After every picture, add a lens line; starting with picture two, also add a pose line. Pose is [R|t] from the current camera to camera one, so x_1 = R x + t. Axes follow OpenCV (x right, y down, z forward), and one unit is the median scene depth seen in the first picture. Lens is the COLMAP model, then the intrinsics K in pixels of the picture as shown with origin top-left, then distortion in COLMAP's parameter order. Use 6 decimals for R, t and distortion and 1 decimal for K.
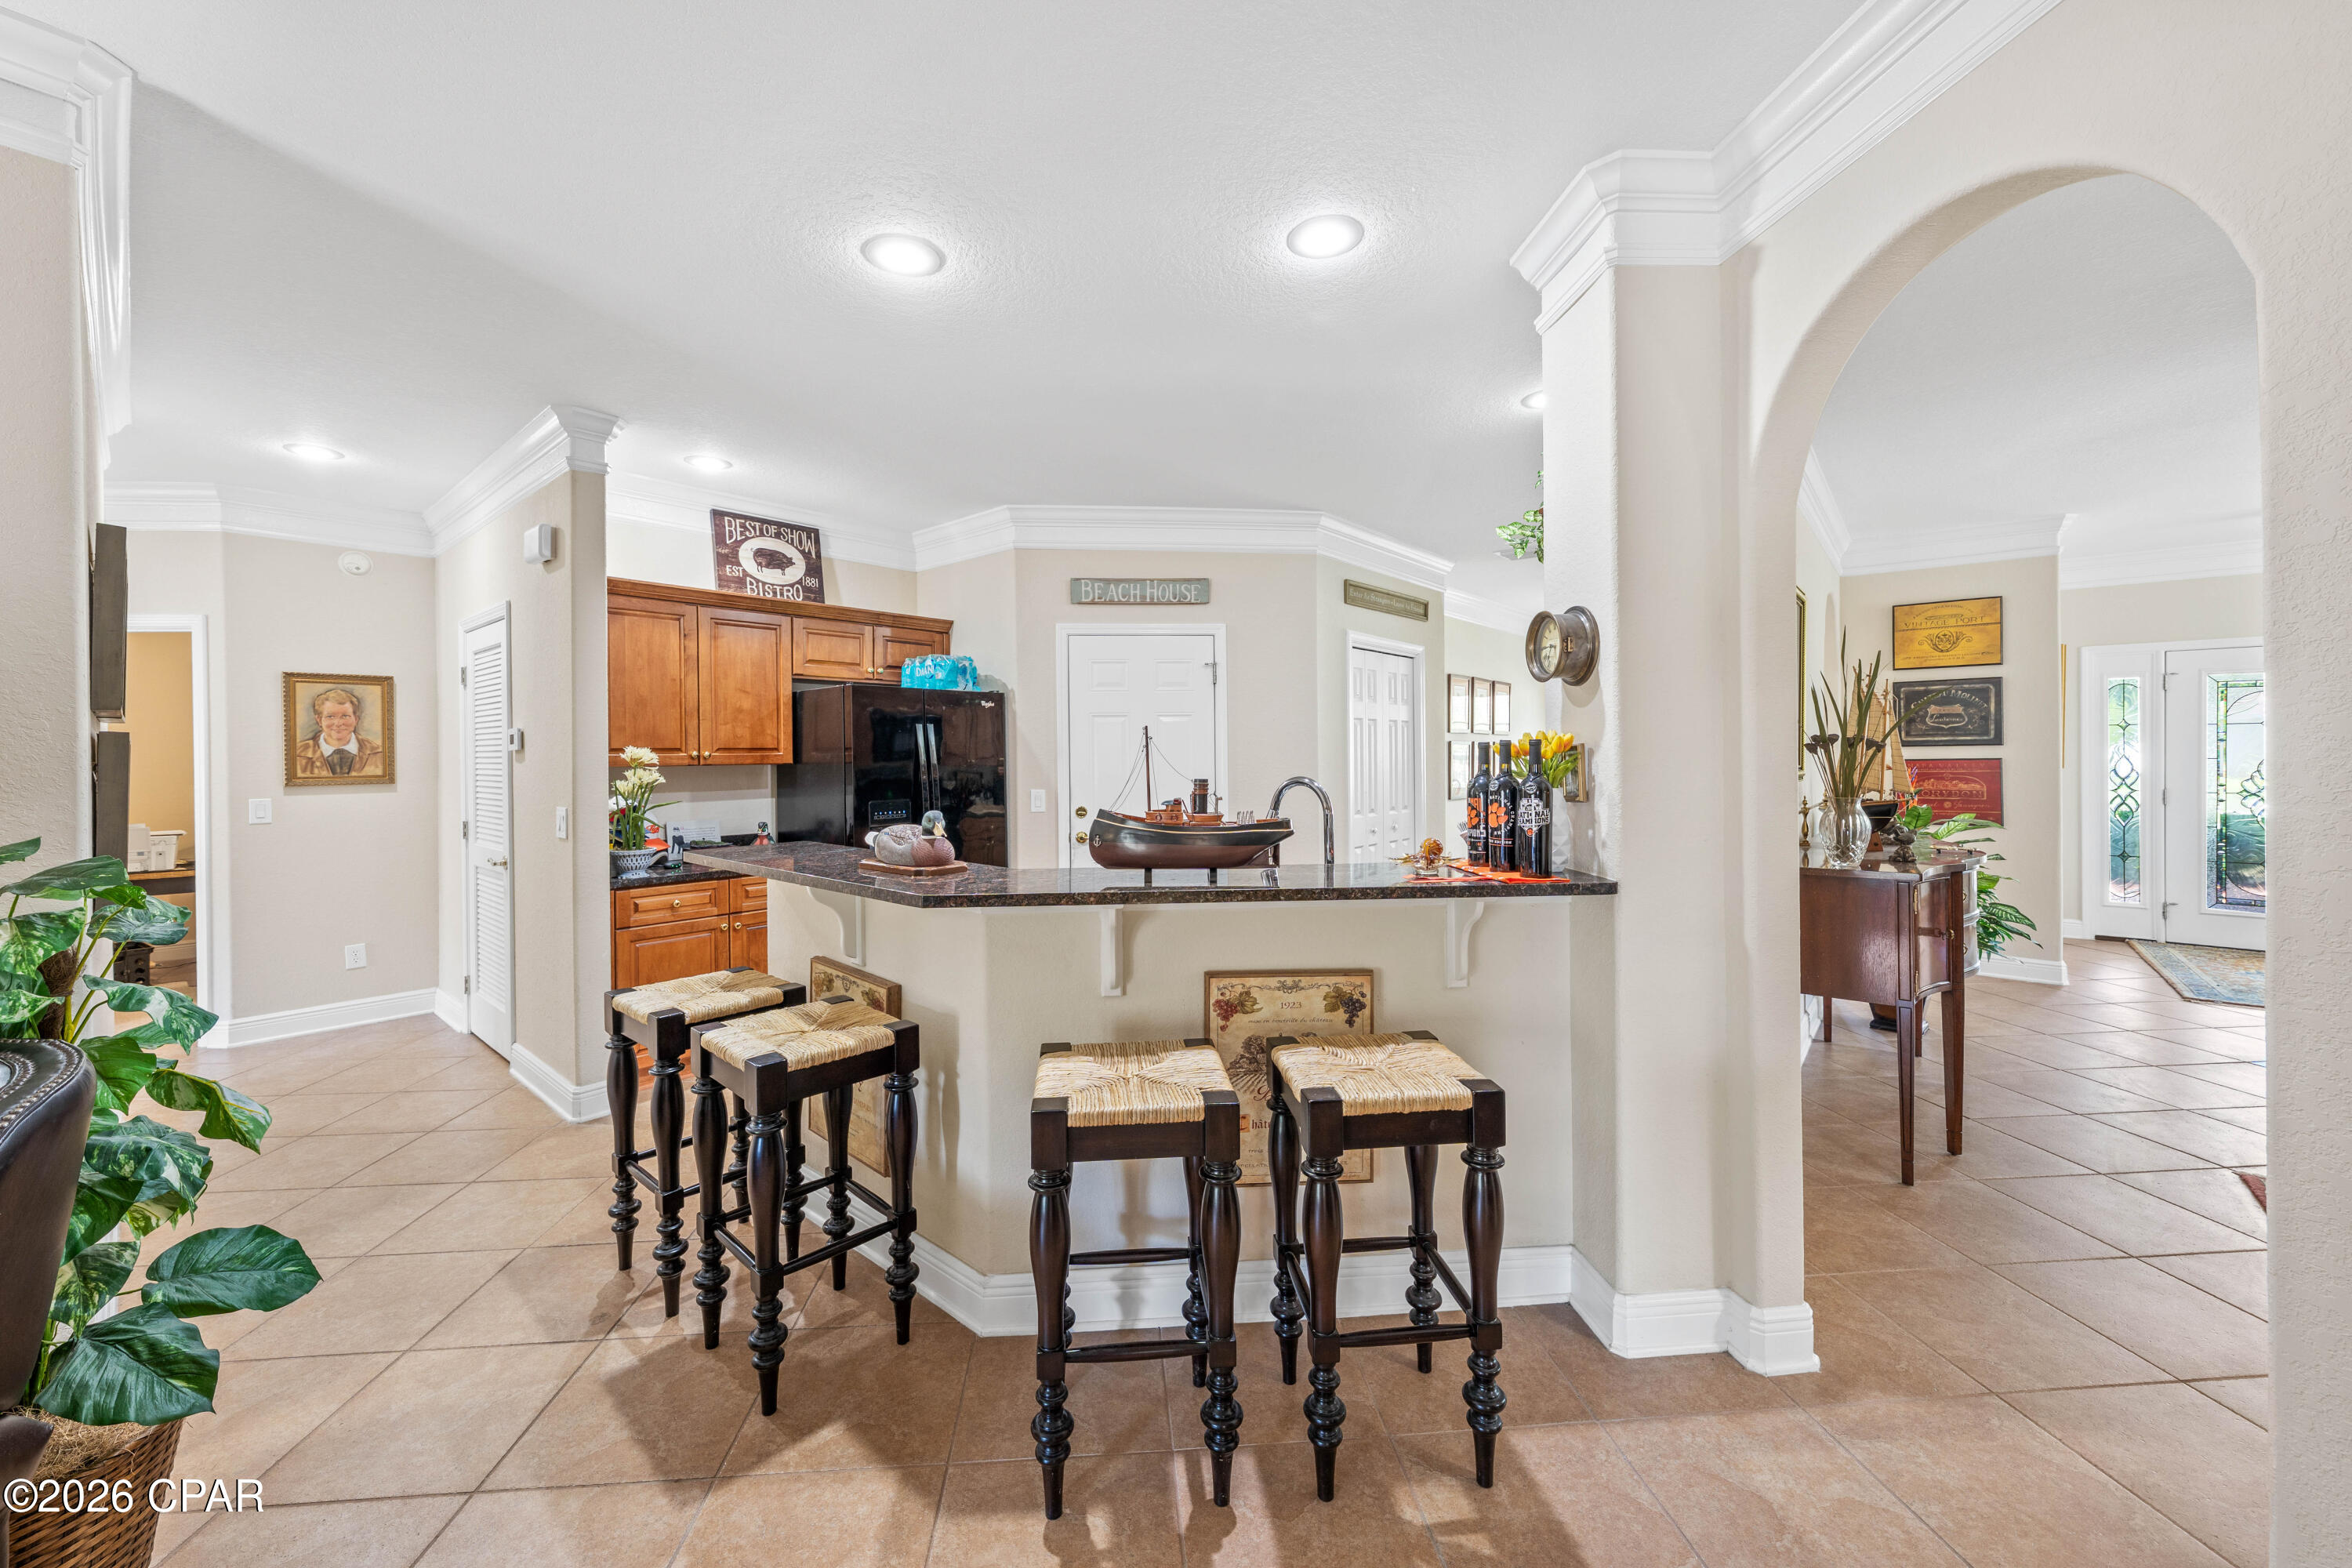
lens RADIAL K [[868.0, 0, 1178.1], [0, 868.0, 759.4], [0, 0, 1]] dist [0.000736, -0.000117]
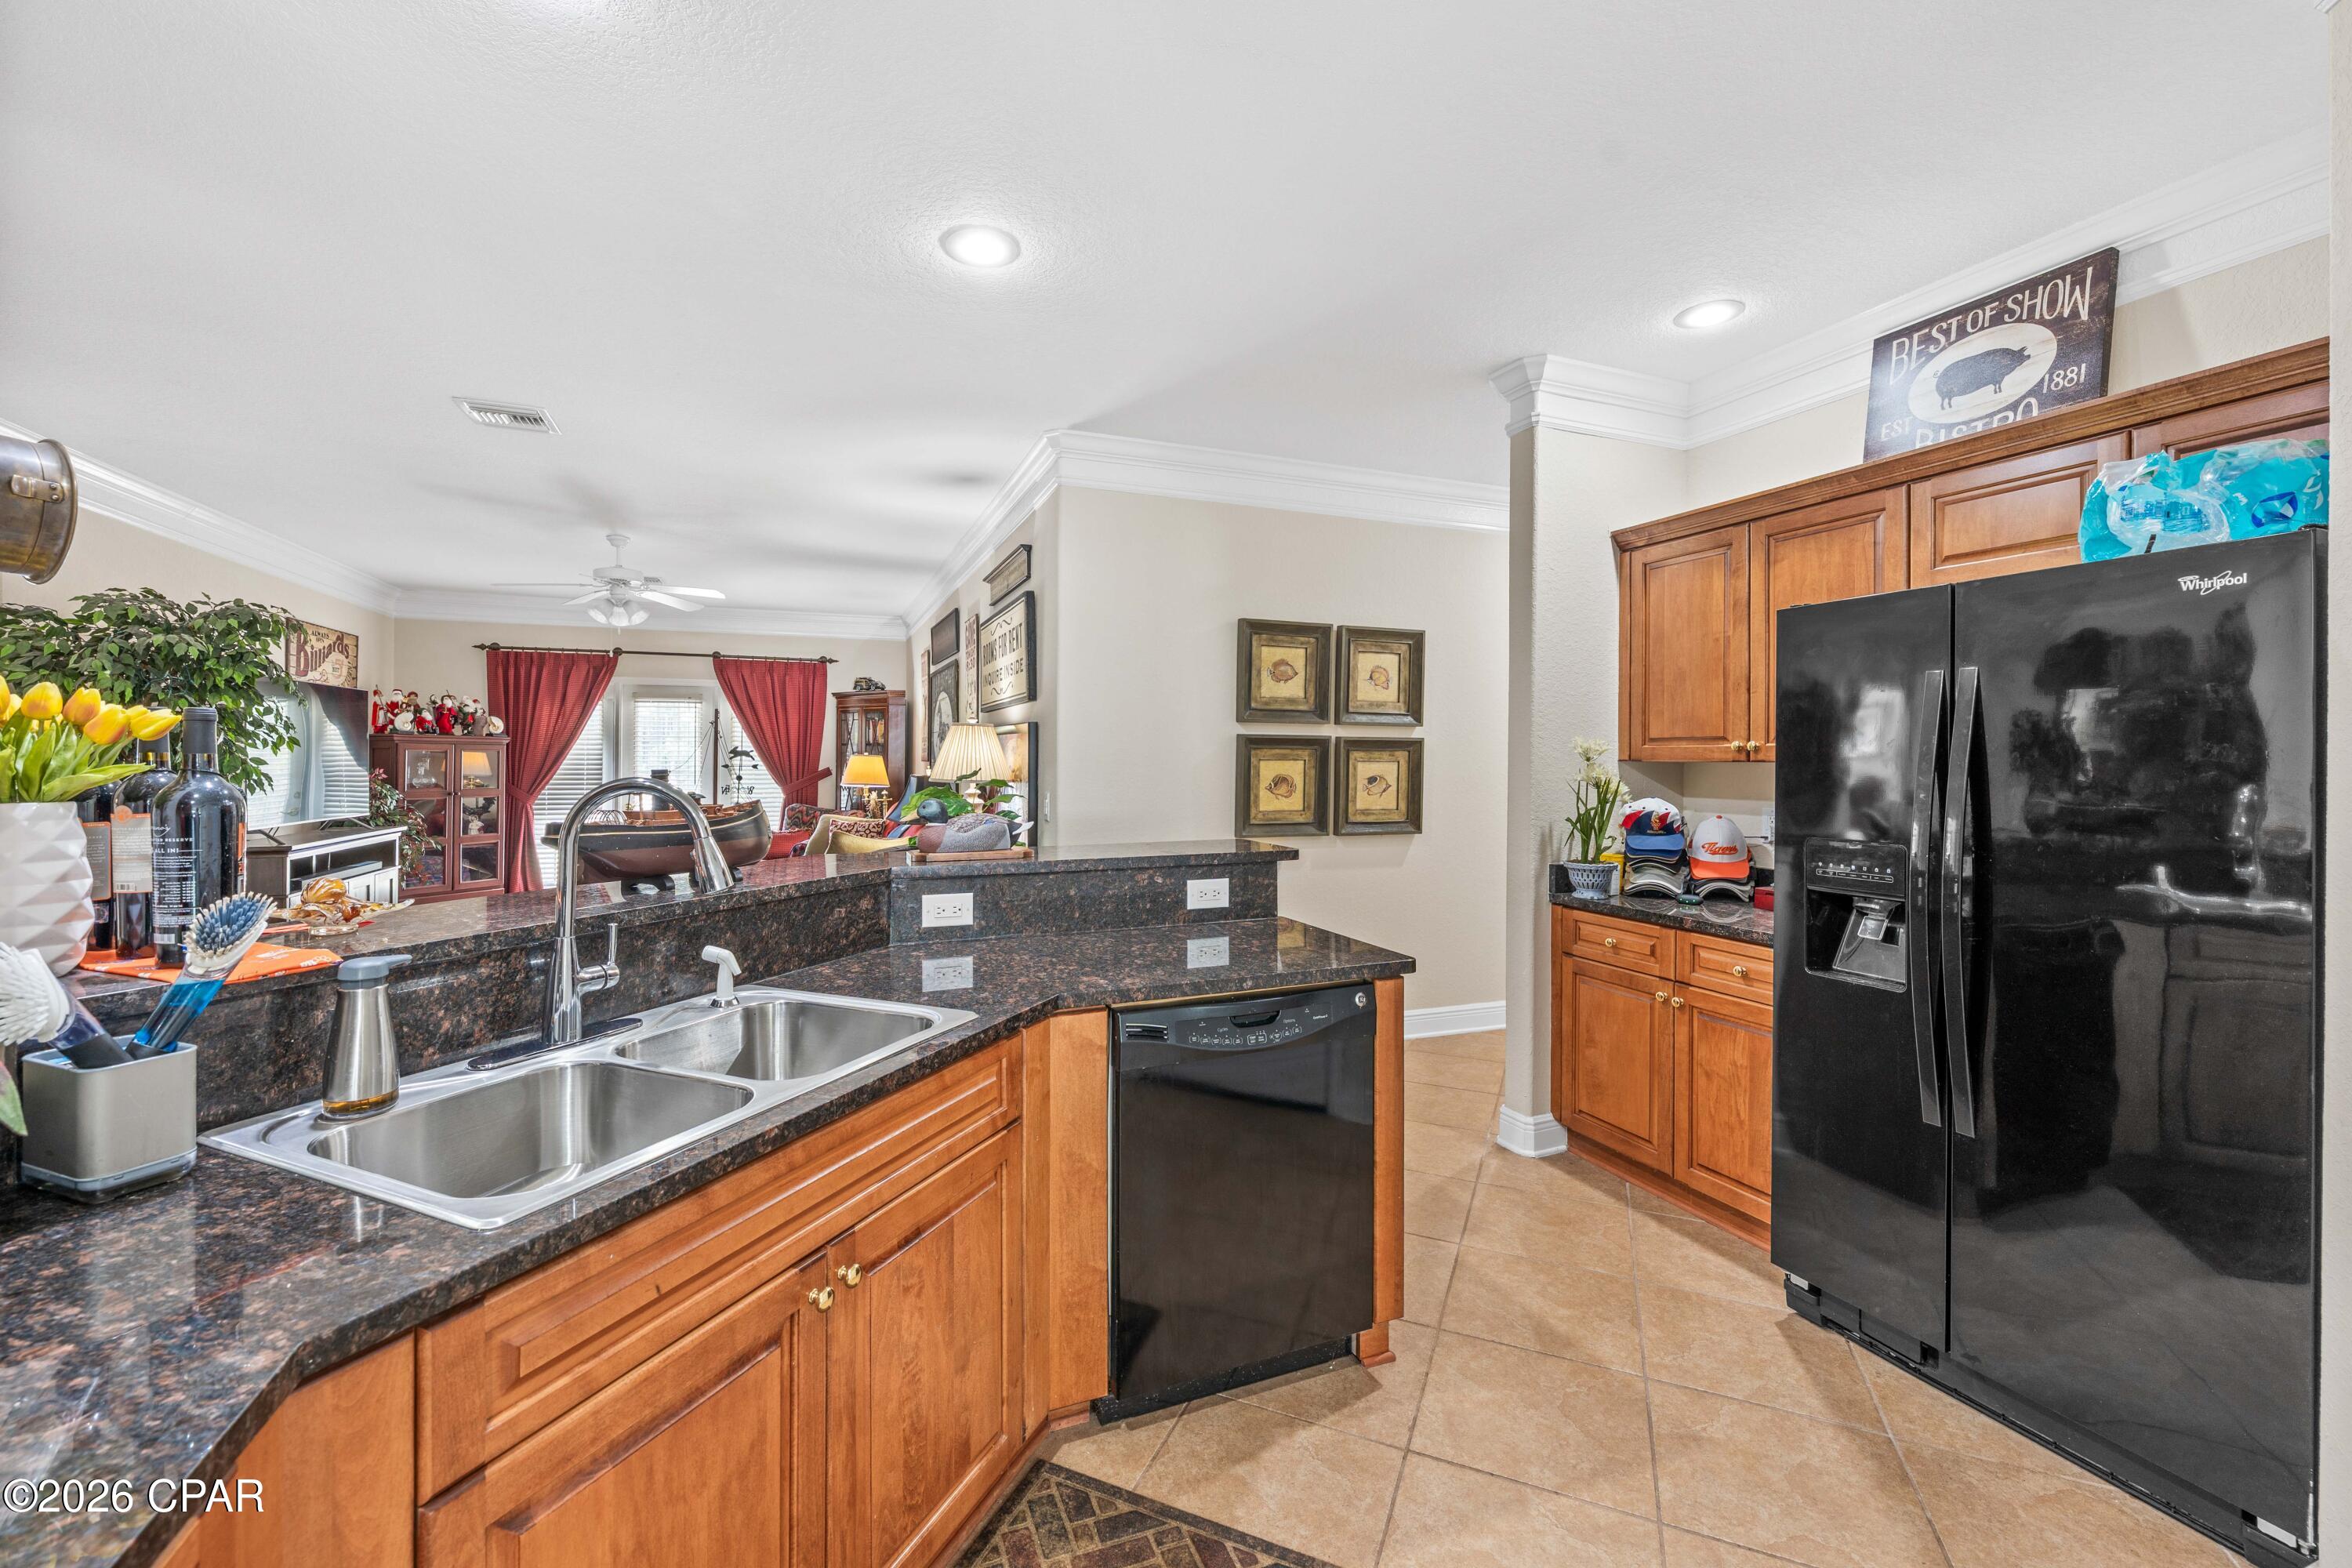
lens RADIAL K [[958.1, 0, 1159.6], [0, 958.1, 753.8], [0, 0, 1]] dist [-0.000319, 0.000091]
pose [[-0.469426, 0.001883, -0.882970, 0.347920], [-0.005446, 0.999973, 0.005028, -0.000733], [0.882955, 0.007169, -0.469403, 1.058981]]
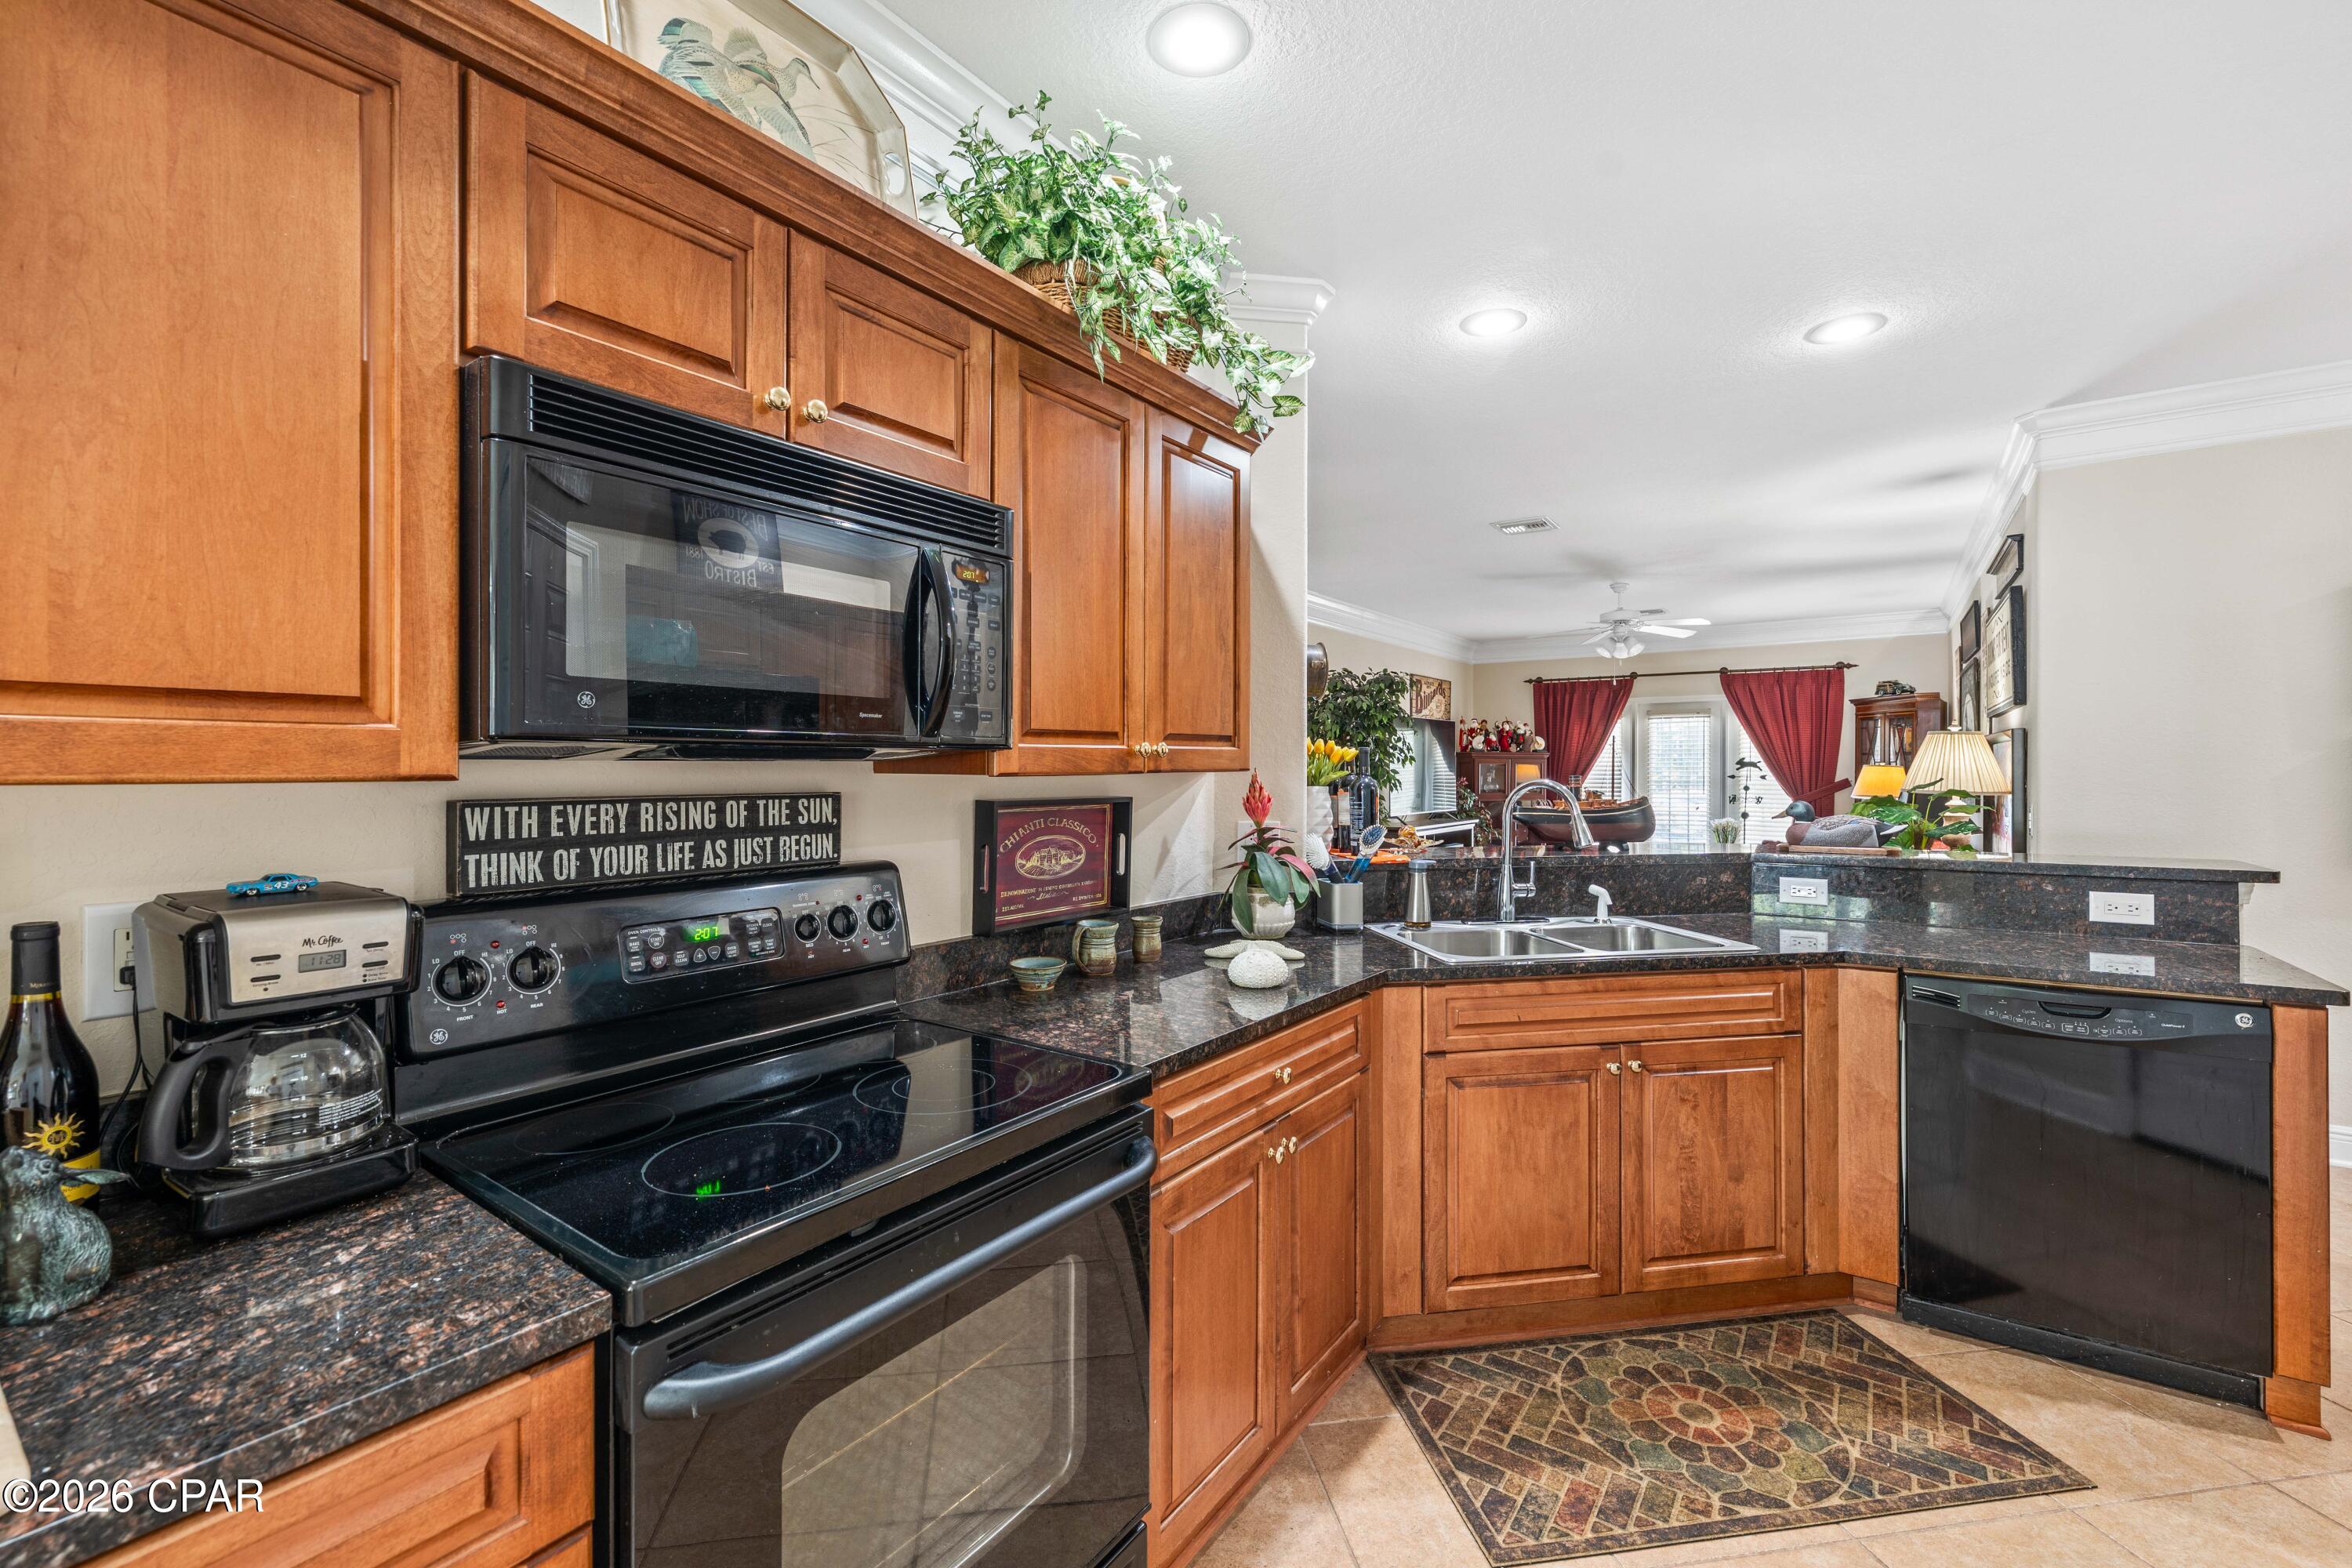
lens RADIAL K [[983.4, 0, 1166.7], [0, 983.4, 769.8], [0, 0, 1]] dist [0.000530, -0.001986]
pose [[-0.995827, 0.007870, -0.090926, 0.443344], [0.007105, 0.999937, 0.008725, -0.002812], [0.090989, 0.008042, -0.995819, 1.391590]]
